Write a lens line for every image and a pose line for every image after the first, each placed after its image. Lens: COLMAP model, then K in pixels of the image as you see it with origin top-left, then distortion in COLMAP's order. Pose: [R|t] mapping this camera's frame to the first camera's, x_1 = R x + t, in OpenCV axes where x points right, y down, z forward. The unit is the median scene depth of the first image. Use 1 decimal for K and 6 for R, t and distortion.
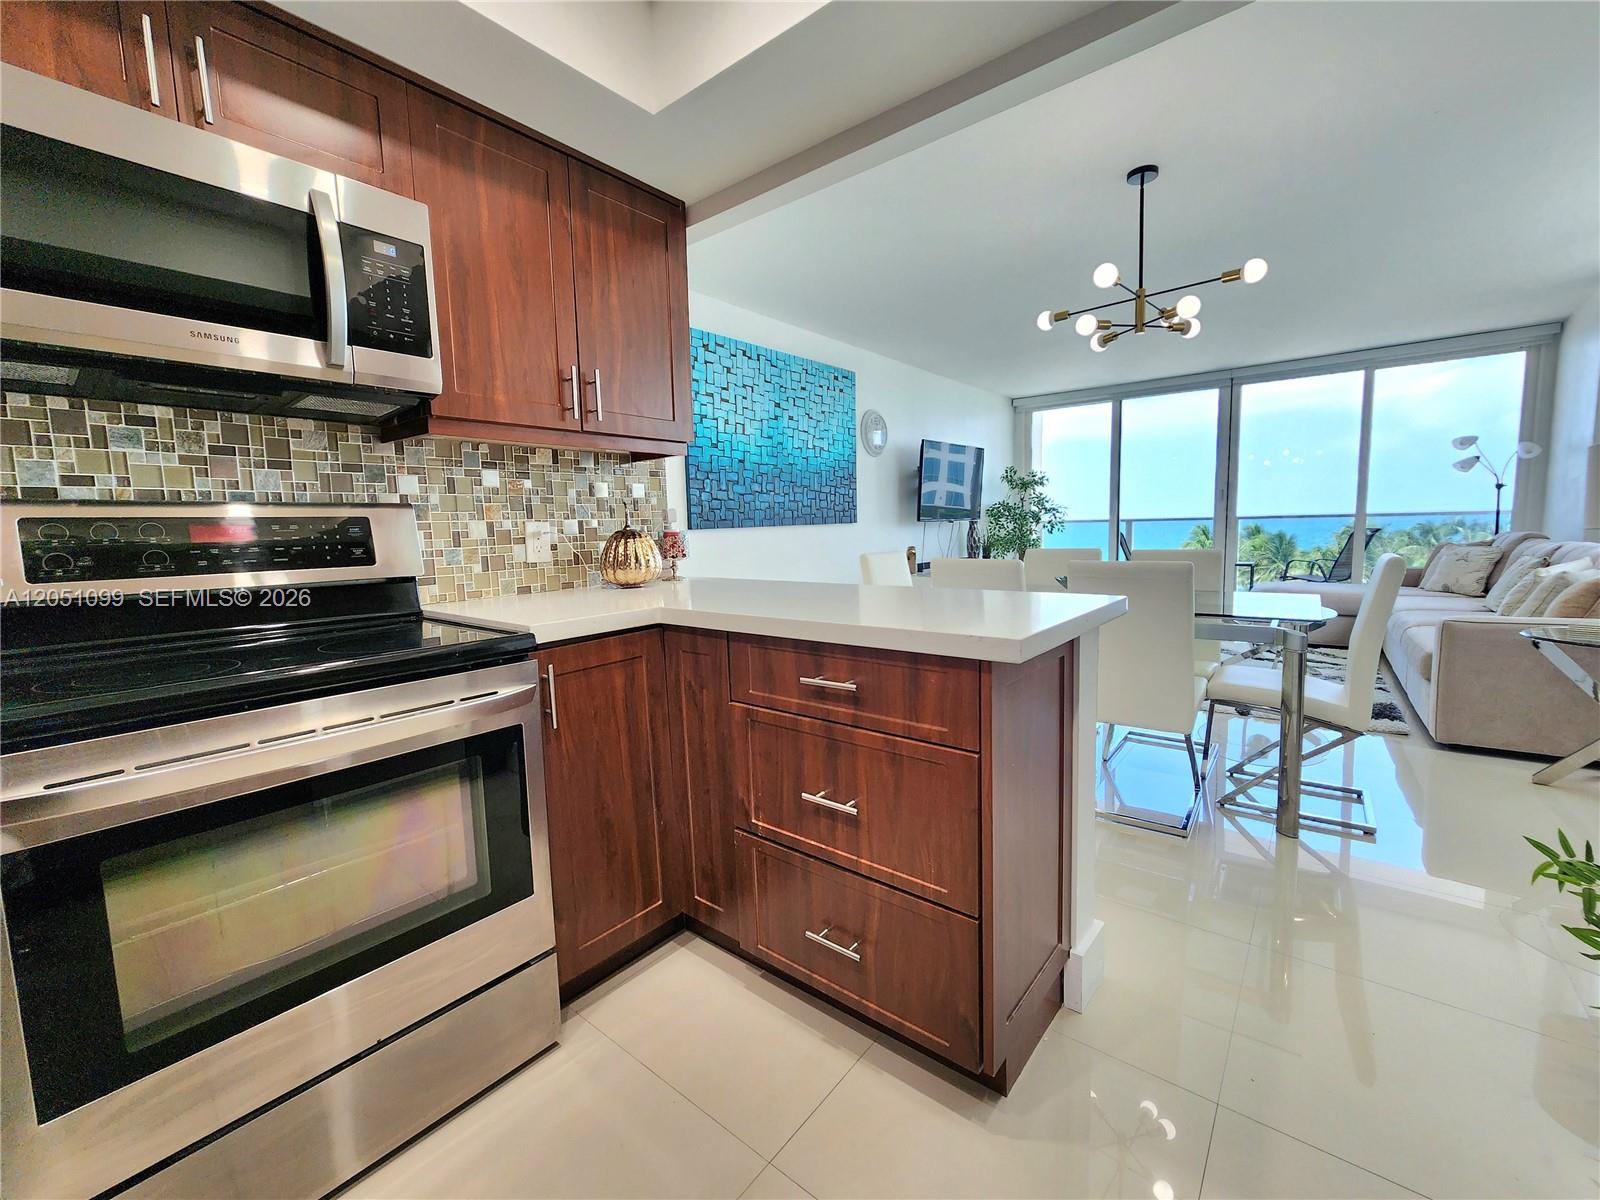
lens RADIAL K [[661.2, 0, 799.4], [0, 661.2, 590.1], [0, 0, 1]] dist [-0.002935, 0.001045]
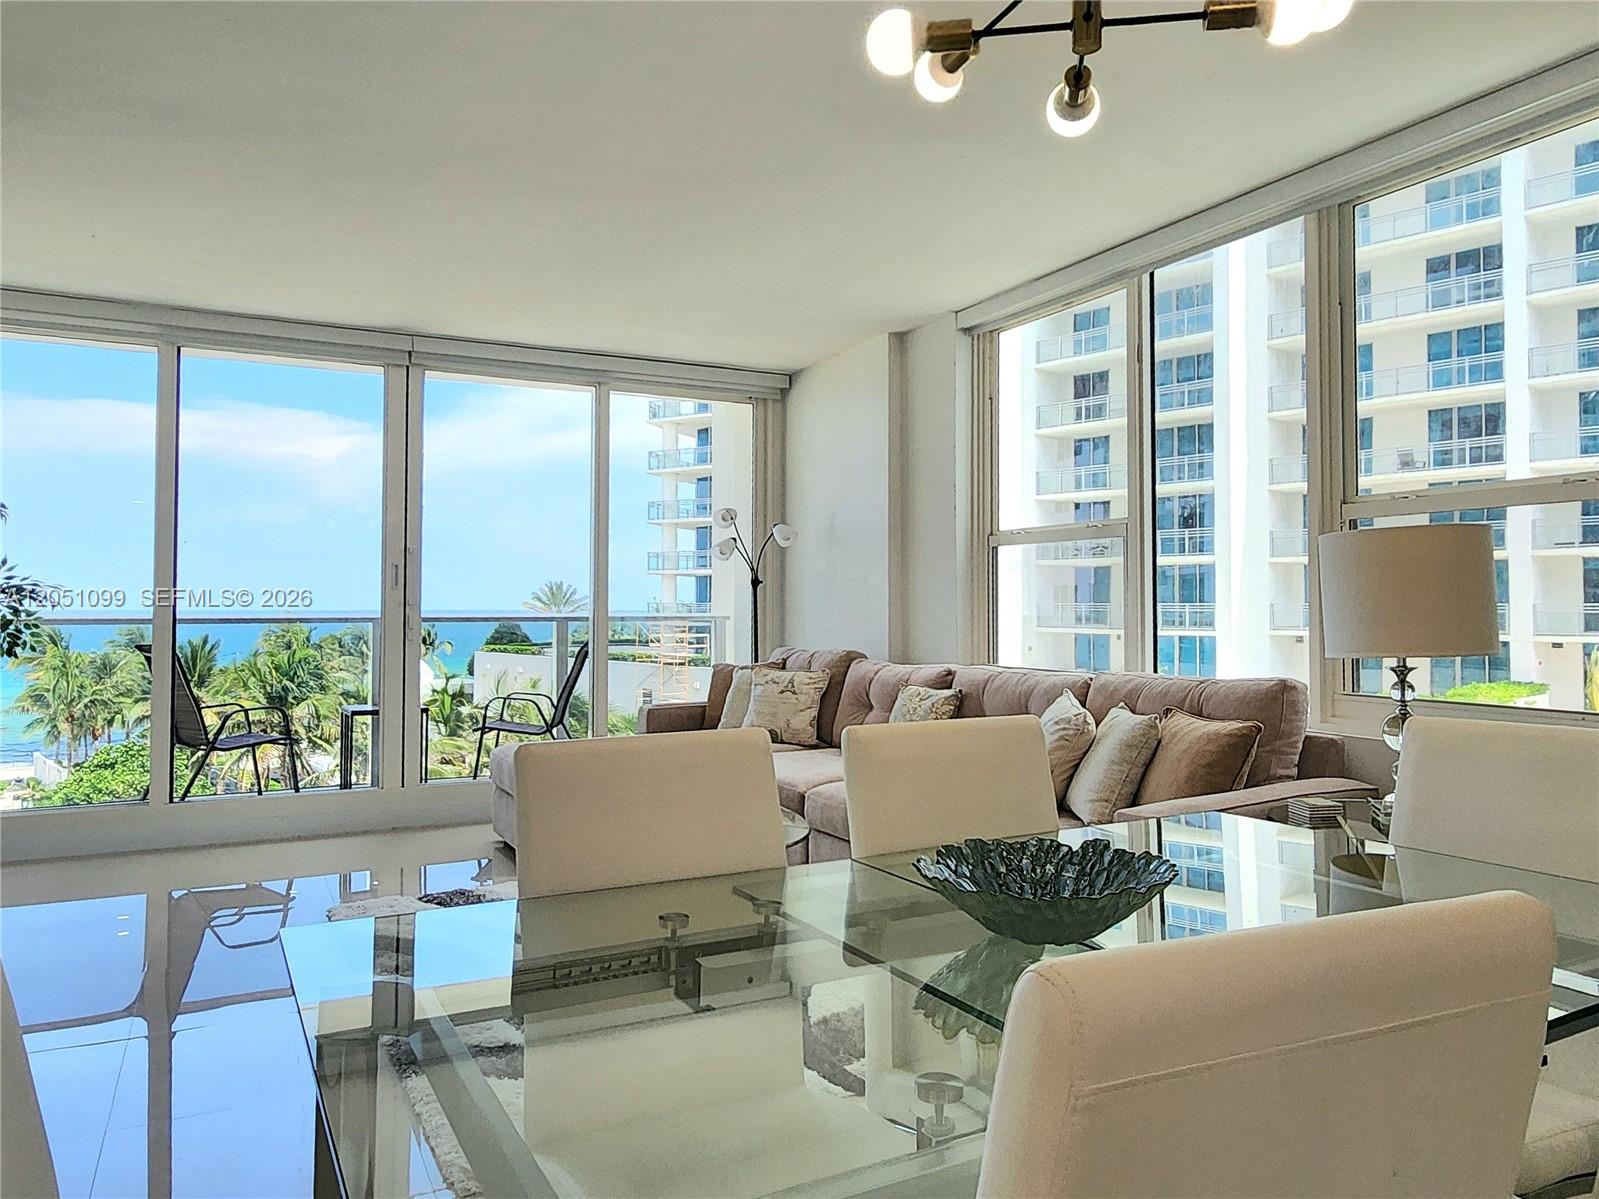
lens RADIAL K [[1098.3, 0, 794.3], [0, 1098.3, 574.2], [0, 0, 1]] dist [-0.008629, 0.007364]
pose [[0.403489, 0.054307, 0.913372, -0.001436], [0.078450, 0.992508, -0.093669, -0.057993], [-0.911615, 0.109448, 0.396205, 0.534235]]
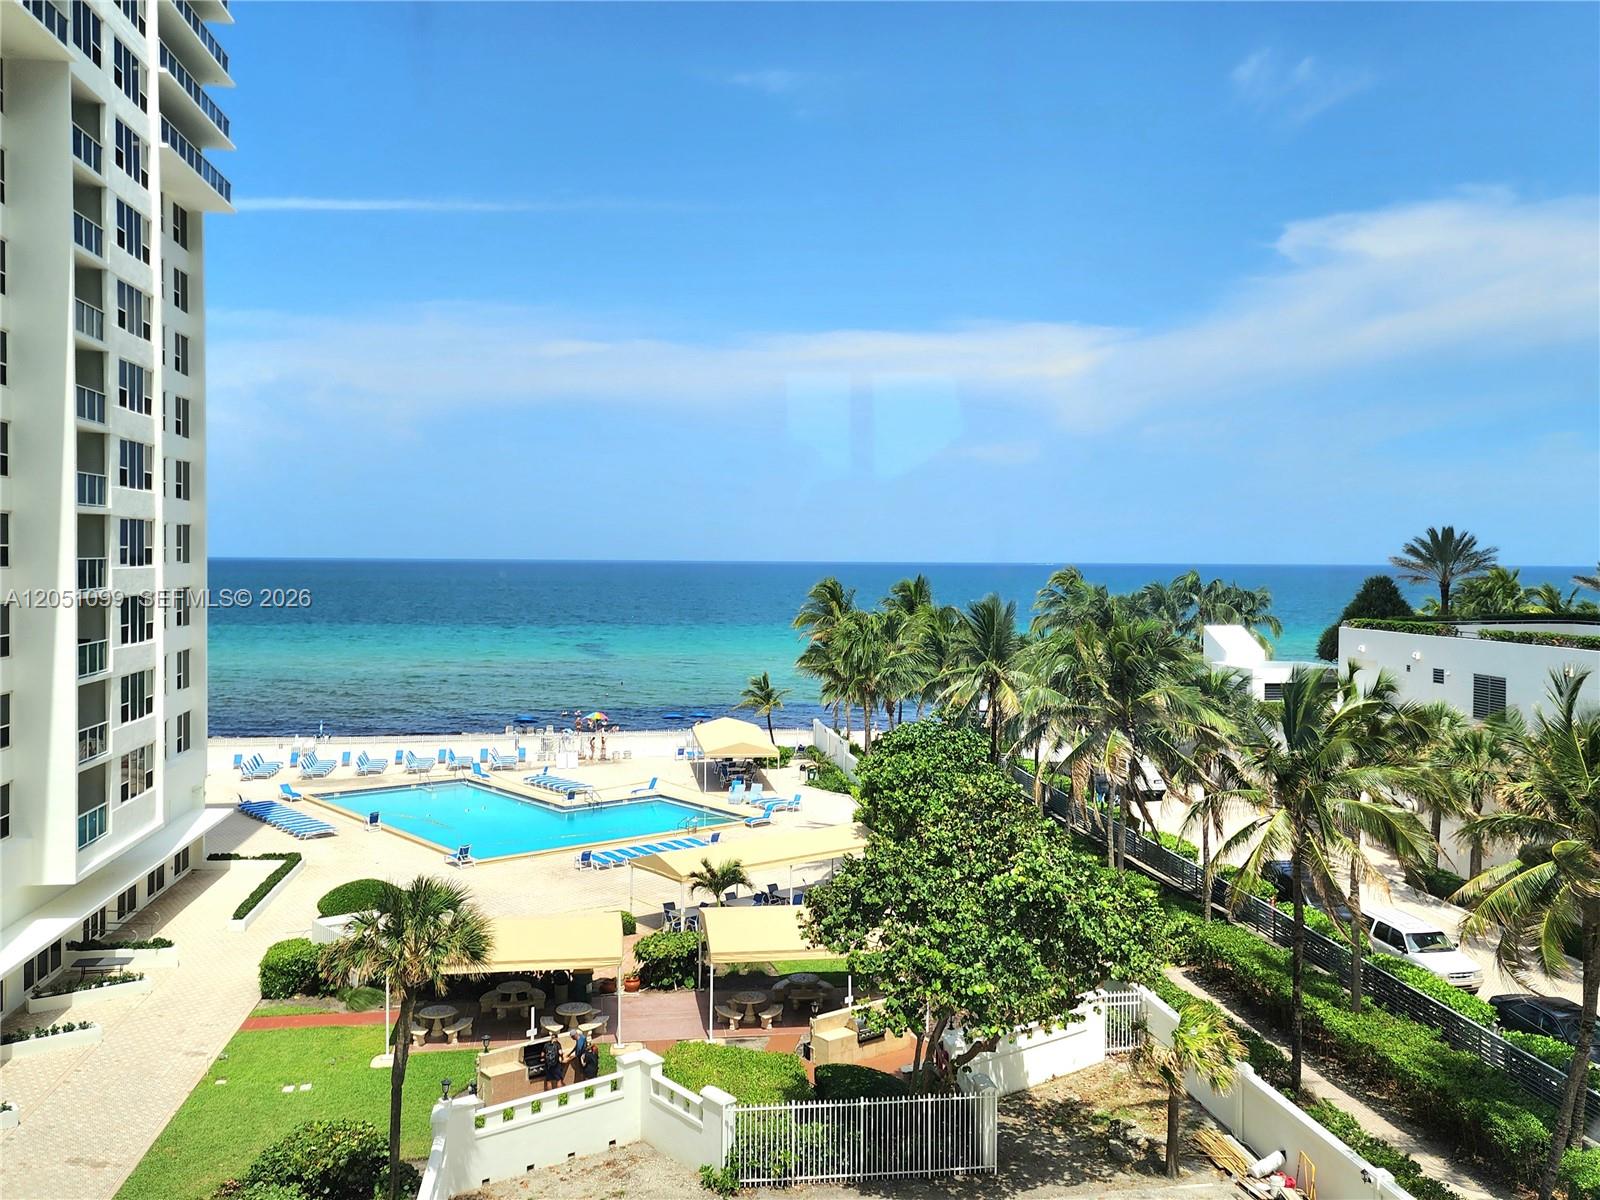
lens RADIAL K [[1408.6, 0, 802.1], [0, 1408.6, 595.0], [0, 0, 1]] dist [0.061180, -0.010906]
pose [[0.844485, 0.017602, 0.535290, 0.101863], [0.024063, 0.997204, -0.070753, -0.176562], [-0.535039, 0.072631, 0.841700, 1.502578]]
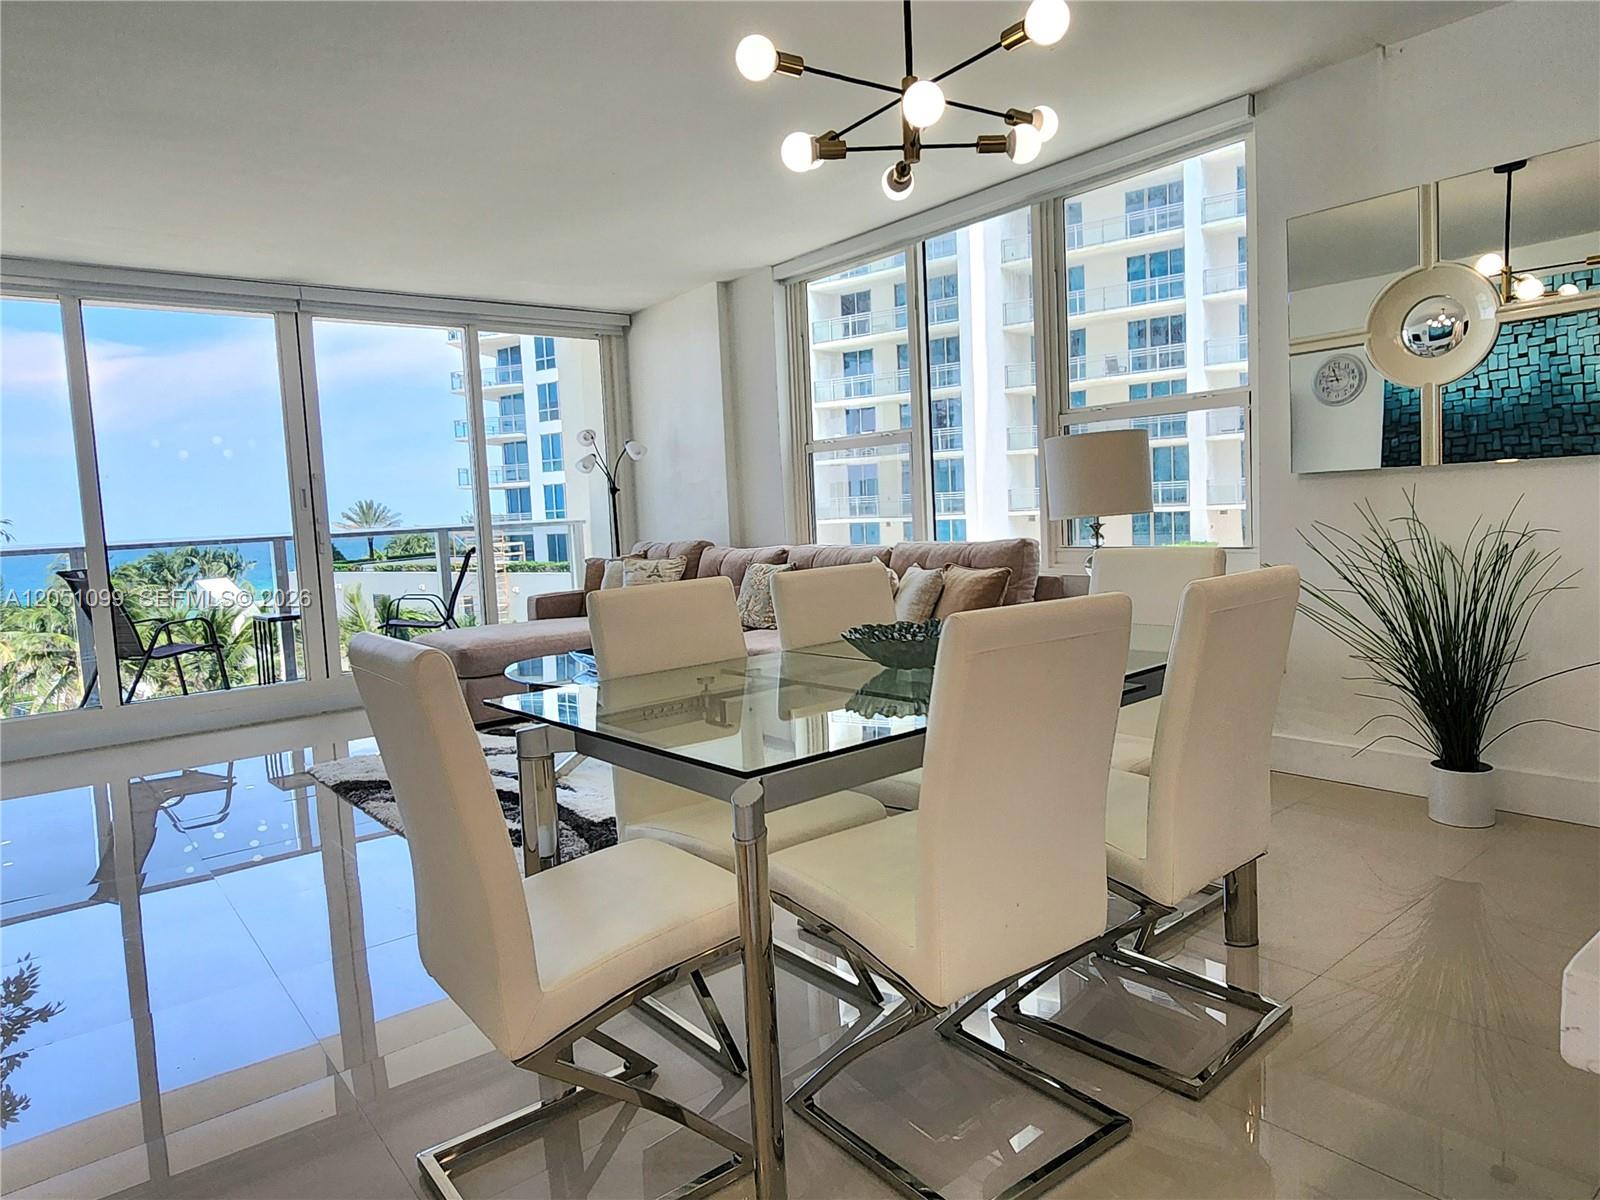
lens RADIAL K [[993.9, 0, 799.9], [0, 993.9, 580.6], [0, 0, 1]] dist [-0.008137, 0.005657]
pose [[0.211484, -0.059231, 0.975585, -0.172736], [0.138977, 0.989842, 0.029970, -0.050753], [-0.967450, 0.129245, 0.217568, 0.539418]]
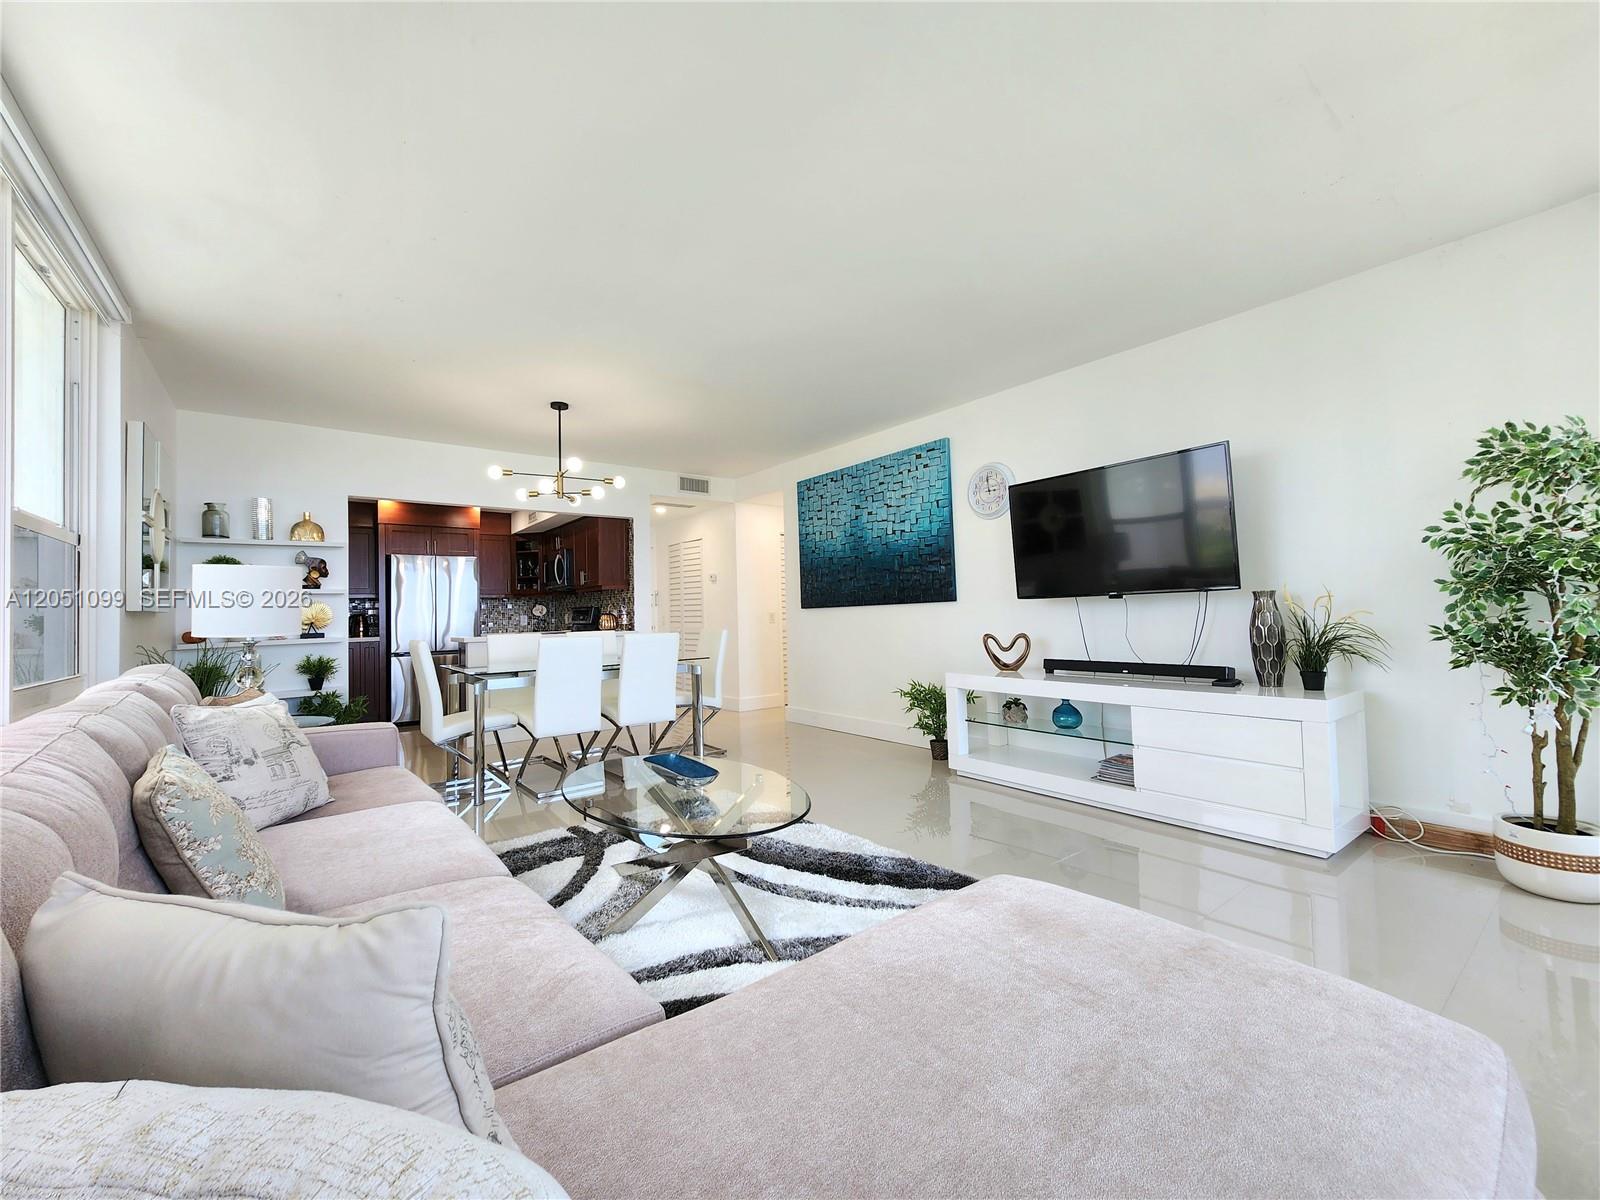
lens RADIAL K [[661.2, 0, 799.9], [0, 661.2, 585.3], [0, 0, 1]] dist [-0.002935, 0.001045]
pose [[-0.235207, -0.010058, -0.971893, 1.090342], [-0.063837, 0.997947, 0.005122, -0.125369], [0.969847, 0.063248, -0.235366, 1.104270]]
